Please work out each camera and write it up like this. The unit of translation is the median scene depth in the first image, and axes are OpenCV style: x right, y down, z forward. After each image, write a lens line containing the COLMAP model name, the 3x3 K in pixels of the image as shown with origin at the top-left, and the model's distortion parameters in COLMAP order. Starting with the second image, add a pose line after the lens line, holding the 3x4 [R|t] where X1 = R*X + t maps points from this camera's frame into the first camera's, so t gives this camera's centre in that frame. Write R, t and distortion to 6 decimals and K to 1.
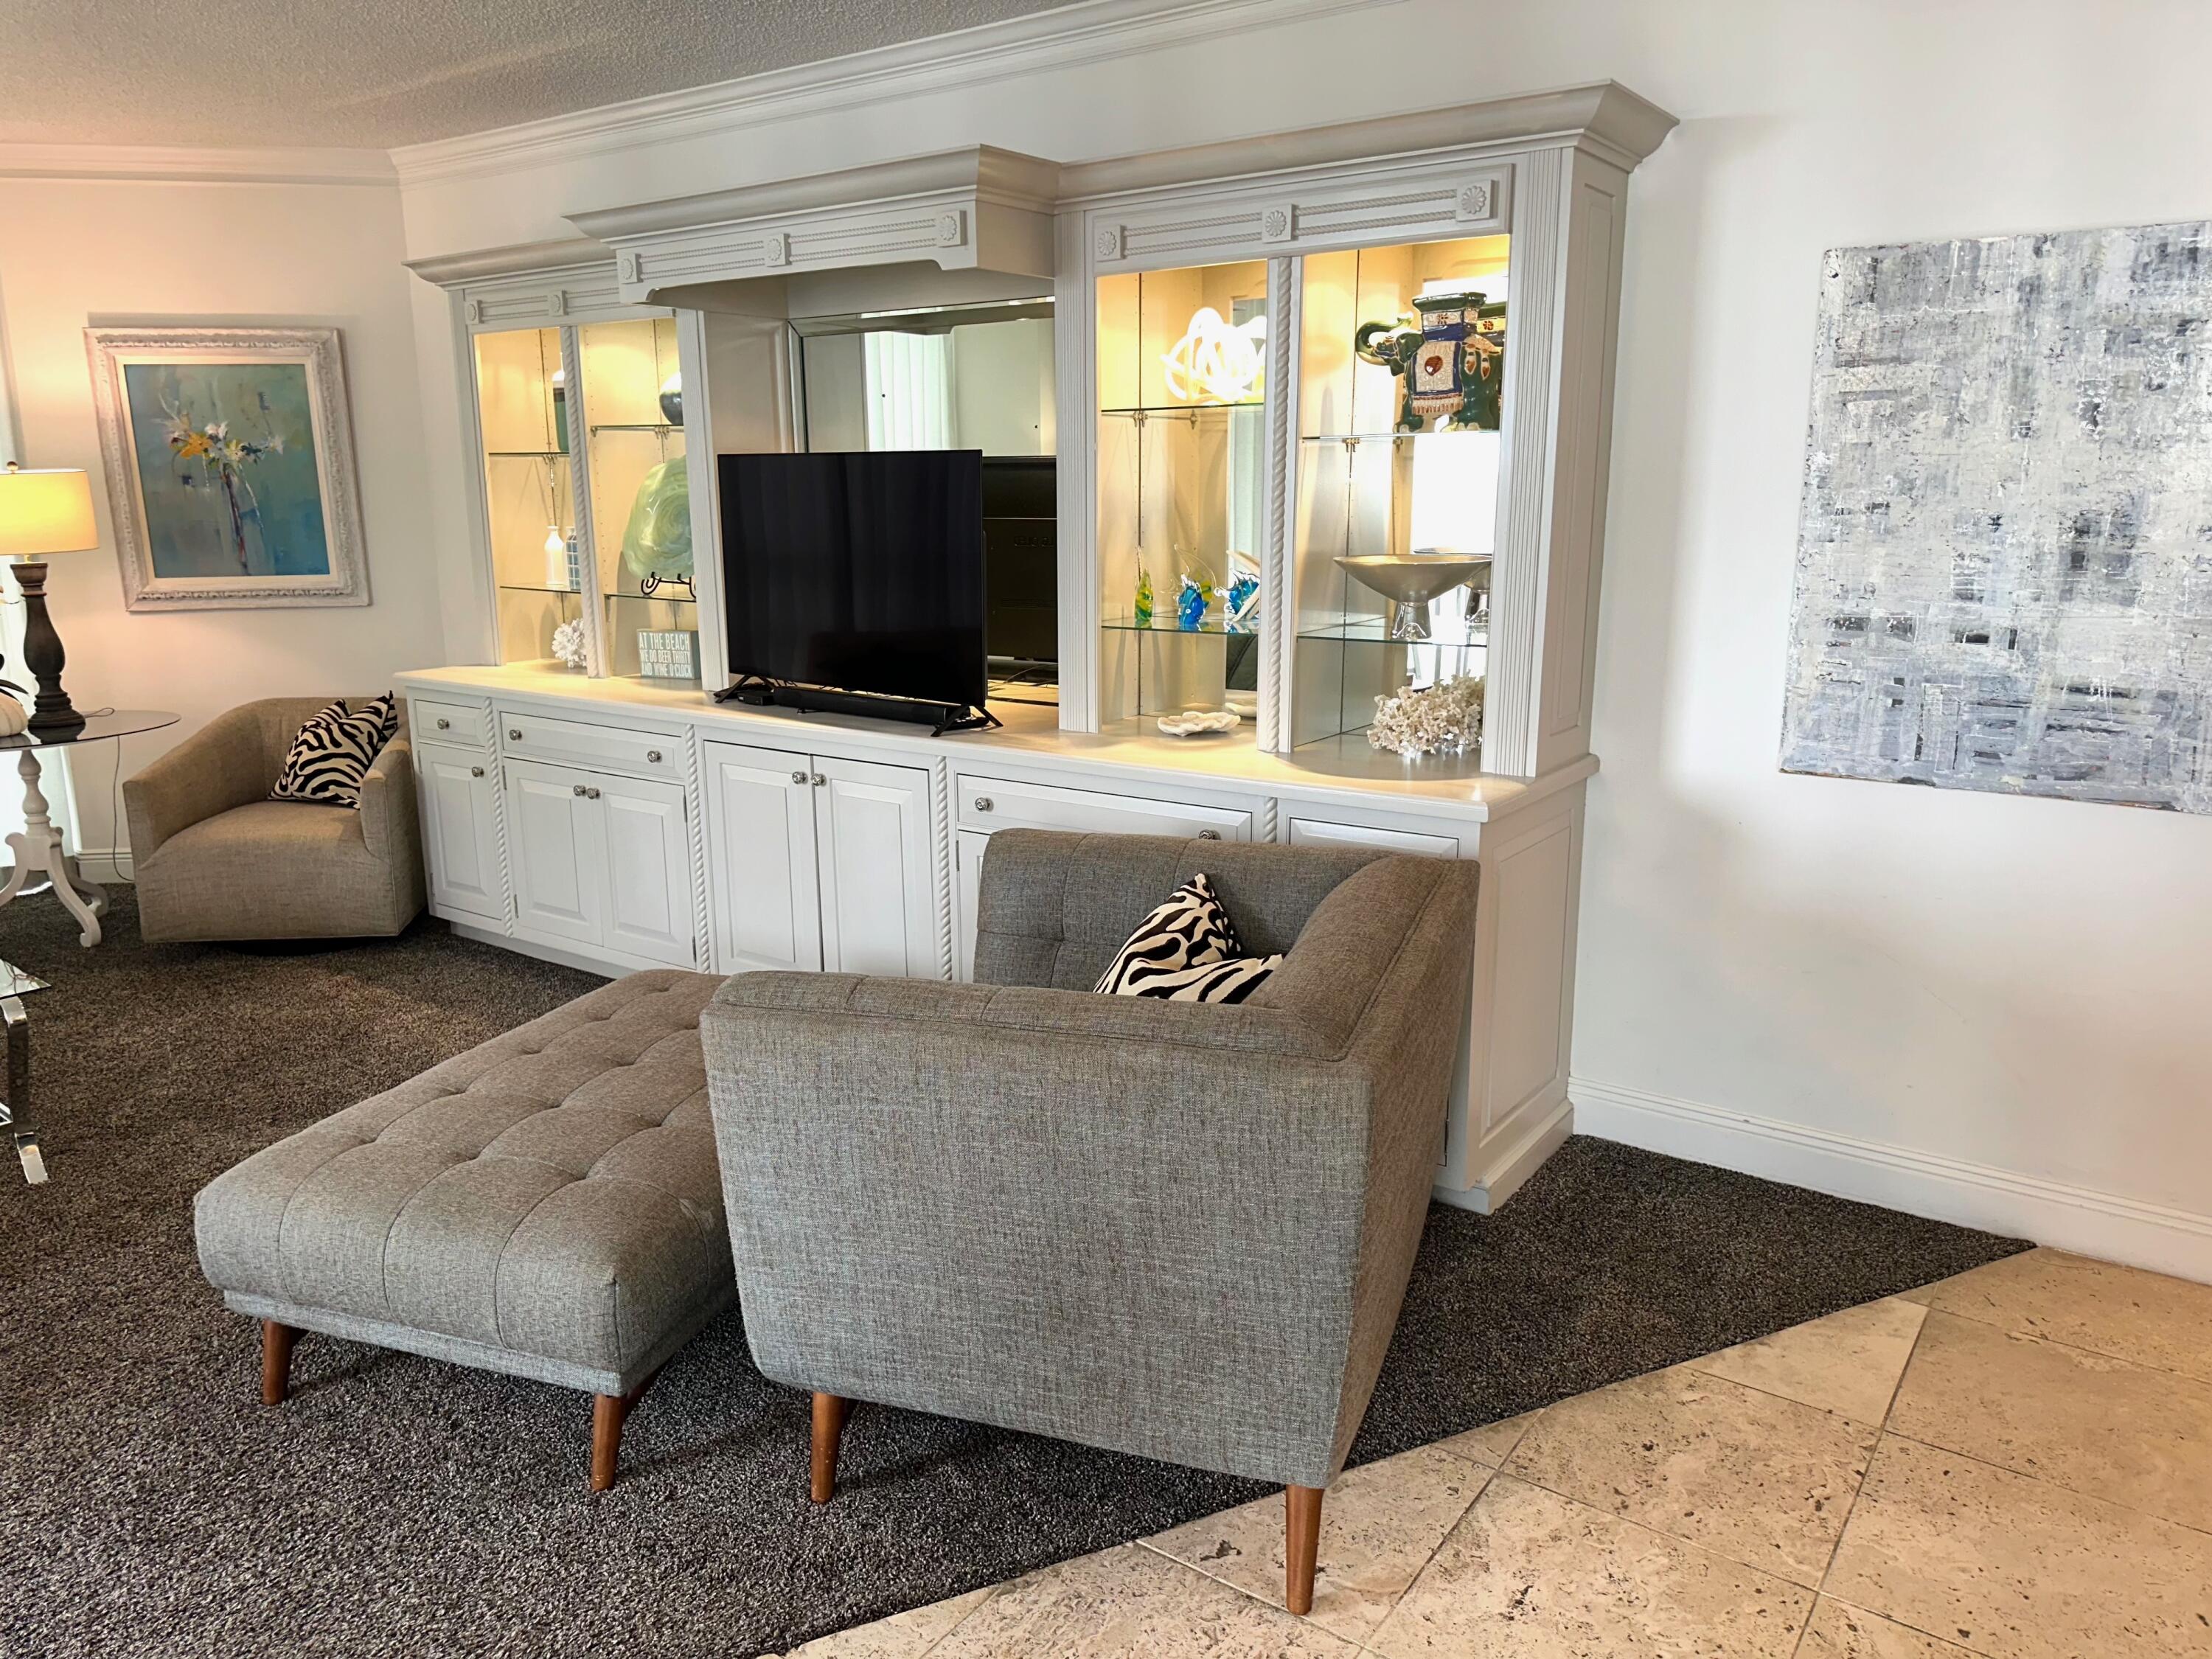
lens RADIAL K [[1593.6, 0, 1089.8], [0, 1593.6, 829.7], [0, 0, 1]] dist [0.088293, -0.107009]
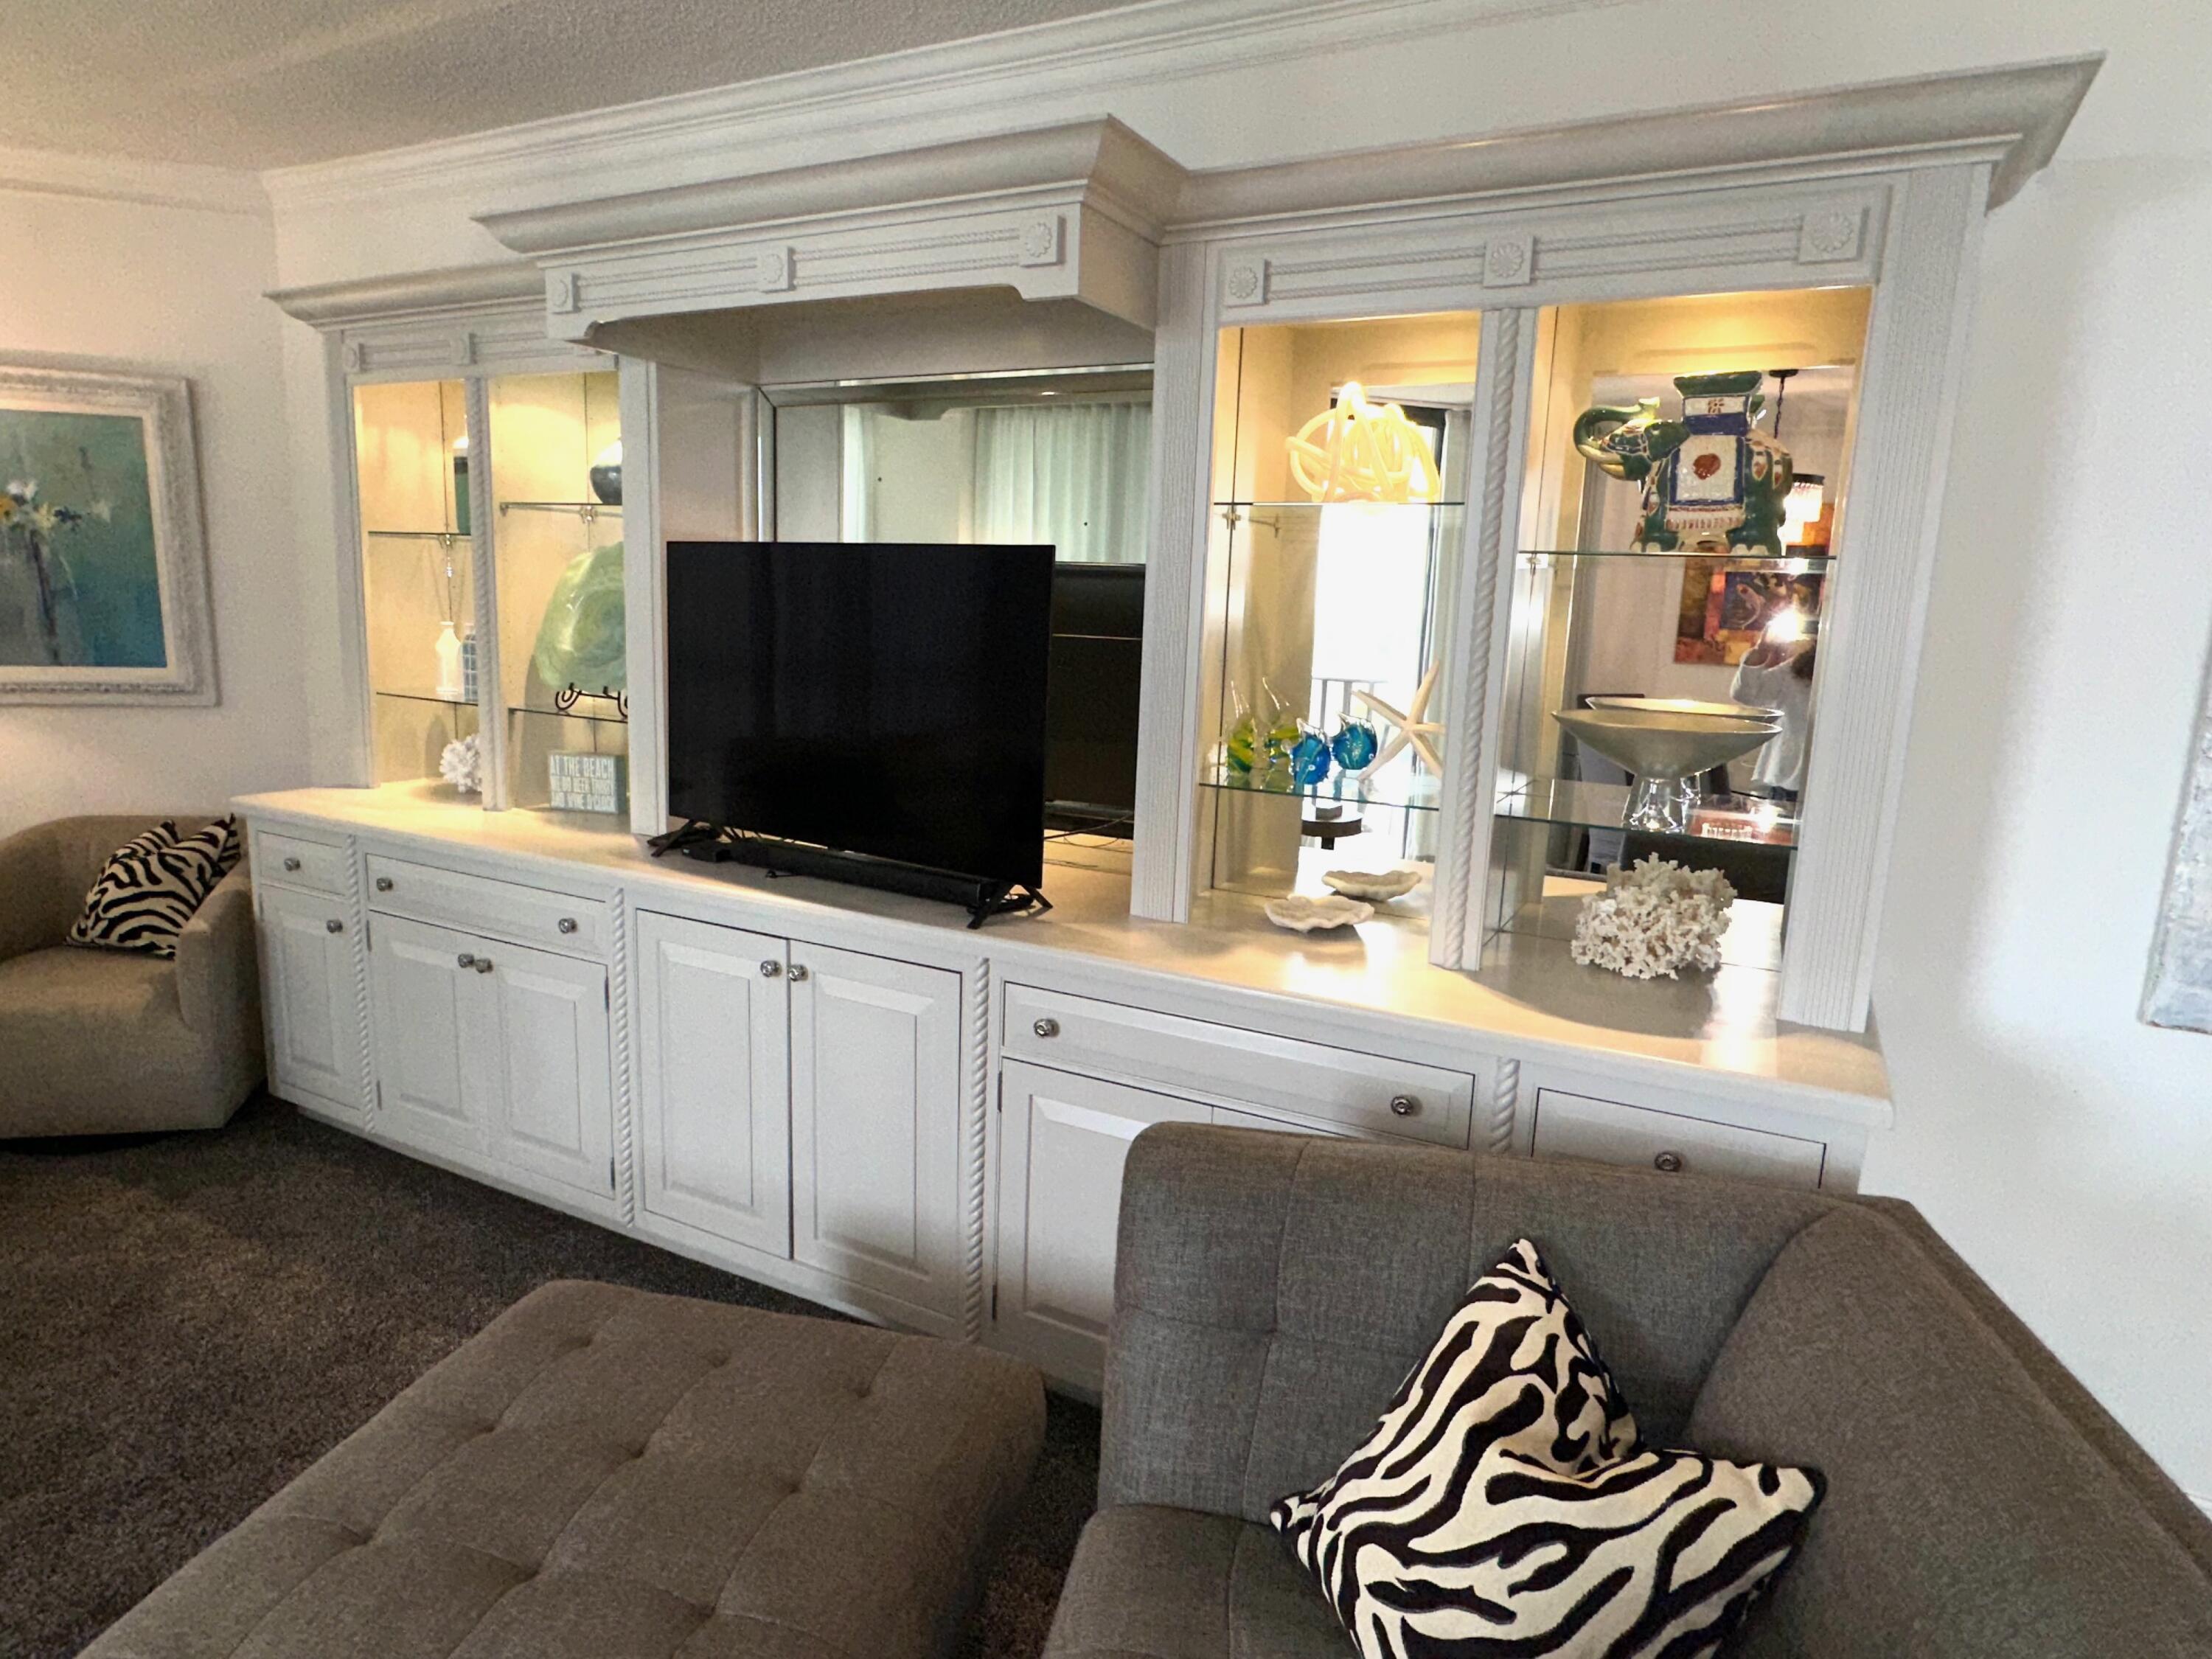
lens RADIAL K [[1307.8, 0, 1105.8], [0, 1307.8, 826.7], [0, 0, 1]] dist [-0.001752, 0.005353]
pose [[0.989627, 0.019799, 0.142288, -0.139106], [-0.014309, 0.999117, -0.039500, -0.093408], [-0.142944, 0.037054, 0.989037, 0.441973]]
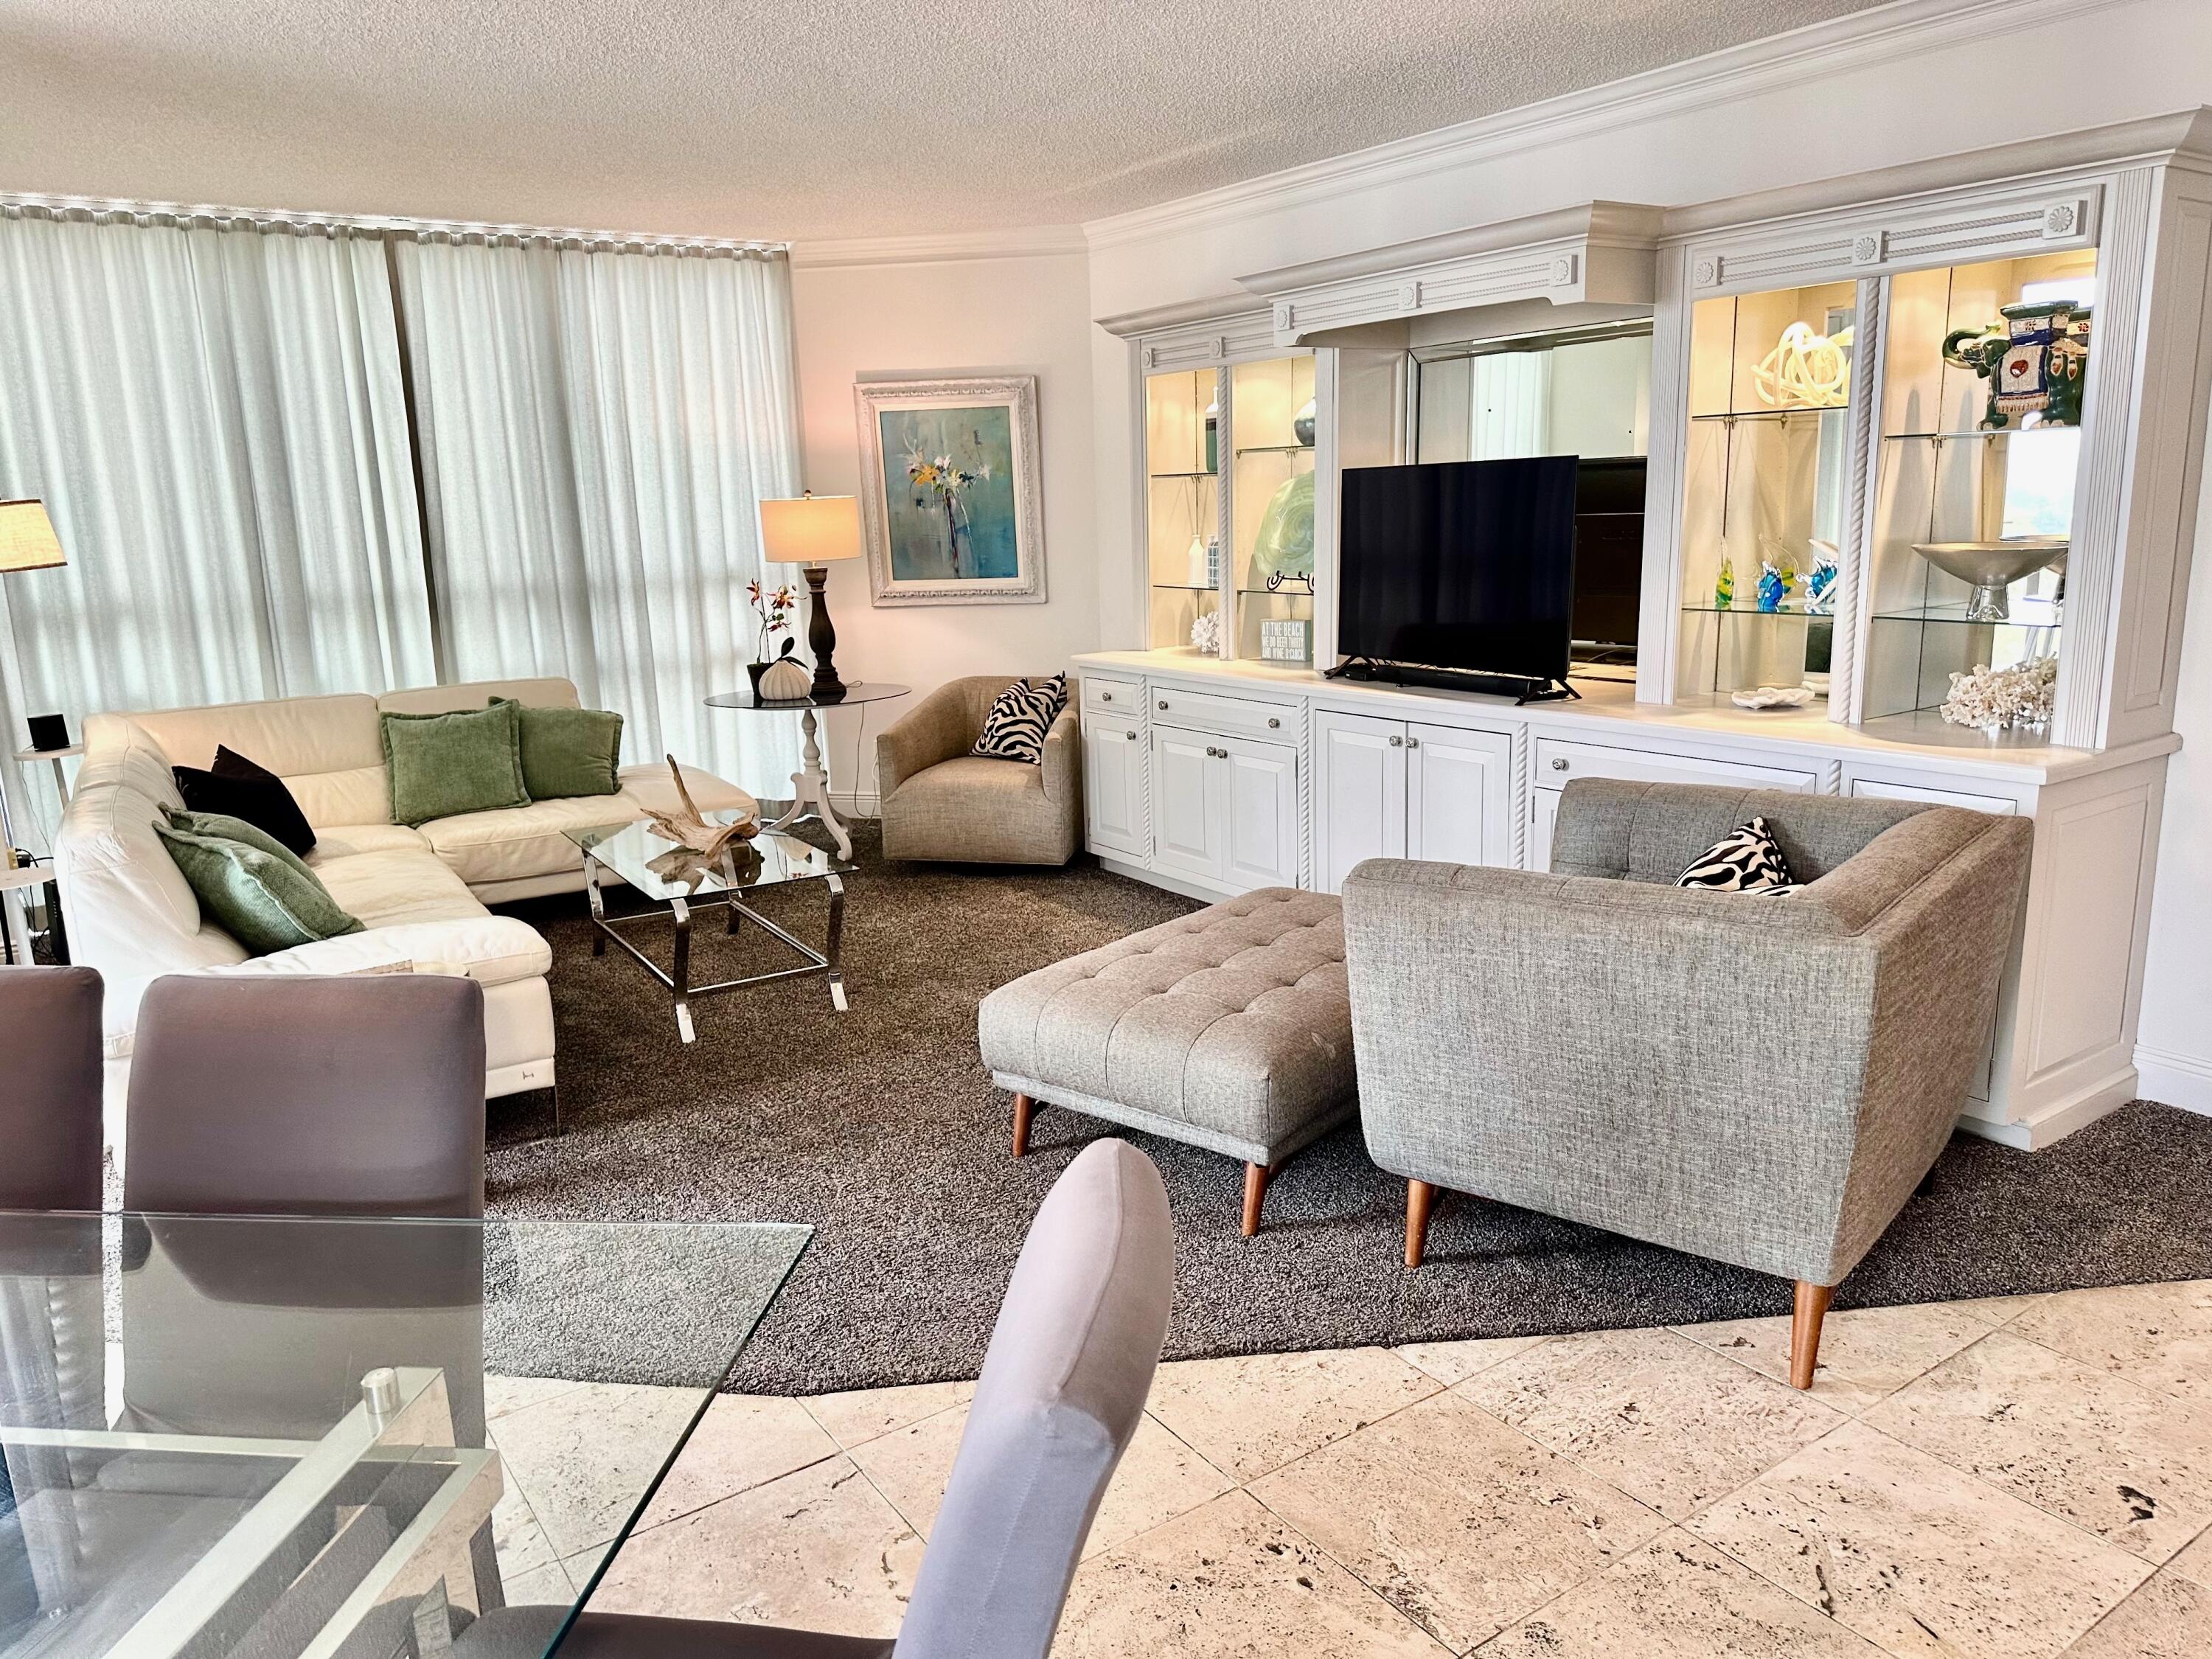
lens RADIAL K [[1593.6, 0, 1111.5], [0, 1593.6, 848.1], [0, 0, 1]] dist [0.088293, -0.107009]
pose [[0.944985, 0.052146, -0.322930, 0.005294], [-0.050353, 0.998635, 0.013911, 0.048922], [0.323215, 0.003115, 0.946320, -0.226054]]
